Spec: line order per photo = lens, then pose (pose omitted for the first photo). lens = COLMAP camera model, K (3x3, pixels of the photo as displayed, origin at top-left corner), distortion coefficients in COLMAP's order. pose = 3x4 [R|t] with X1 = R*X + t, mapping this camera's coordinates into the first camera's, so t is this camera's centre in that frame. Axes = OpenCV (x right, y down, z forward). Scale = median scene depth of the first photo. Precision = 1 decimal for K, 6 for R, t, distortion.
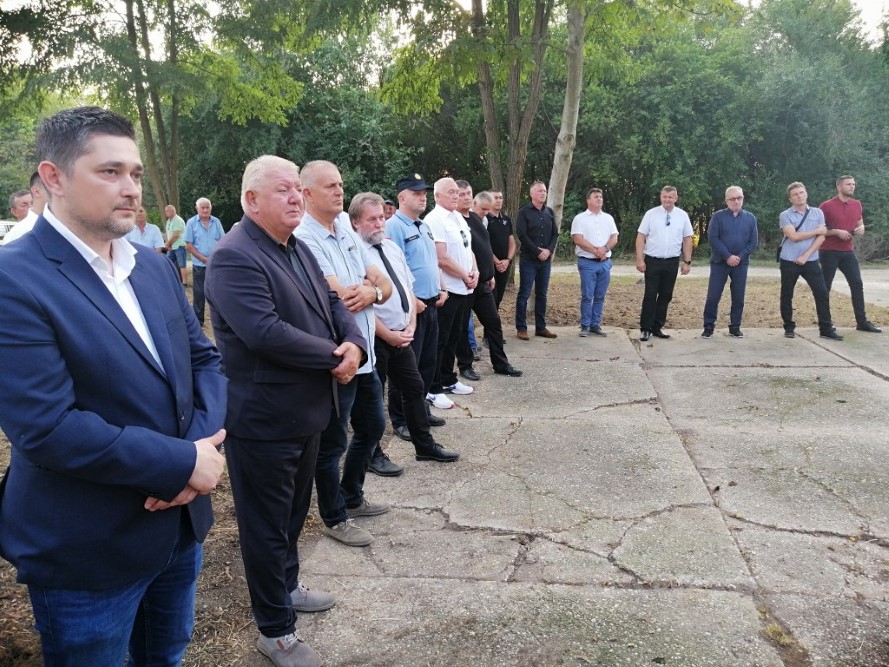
lens RADIAL K [[693.4, 0, 437.6], [0, 693.4, 333.1], [0, 0, 1]] dist [-0.008652, 0.041087]
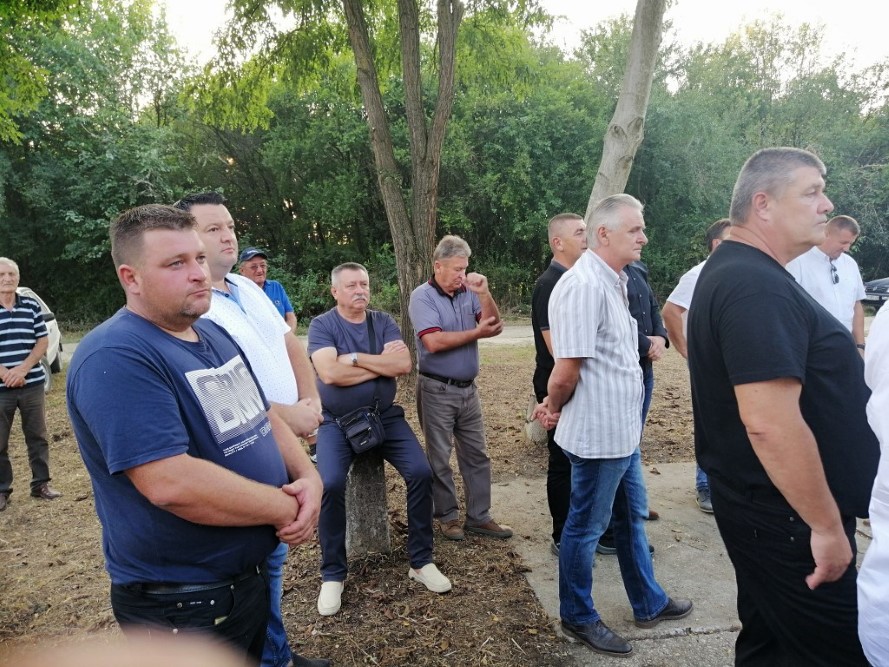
lens RADIAL K [[693.4, 0, 437.6], [0, 693.4, 333.1], [0, 0, 1]] dist [-0.008652, 0.041087]
pose [[0.947232, -0.057195, 0.315404, -0.054135], [0.080883, 0.994761, -0.062521, -0.043240], [-0.310175, 0.084733, 0.946896, 0.235839]]
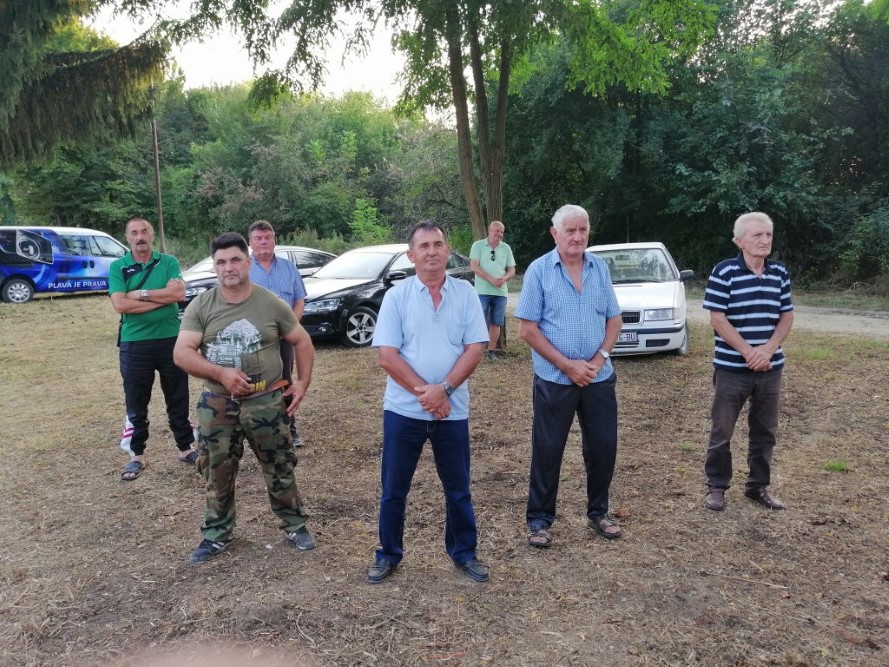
lens RADIAL K [[693.4, 0, 437.6], [0, 693.4, 333.1], [0, 0, 1]] dist [-0.008652, 0.041087]
pose [[0.910445, 0.051566, -0.410403, -0.113053], [-0.059445, 0.998211, -0.006452, -0.054207], [0.409336, 0.030270, 0.911881, 0.287027]]
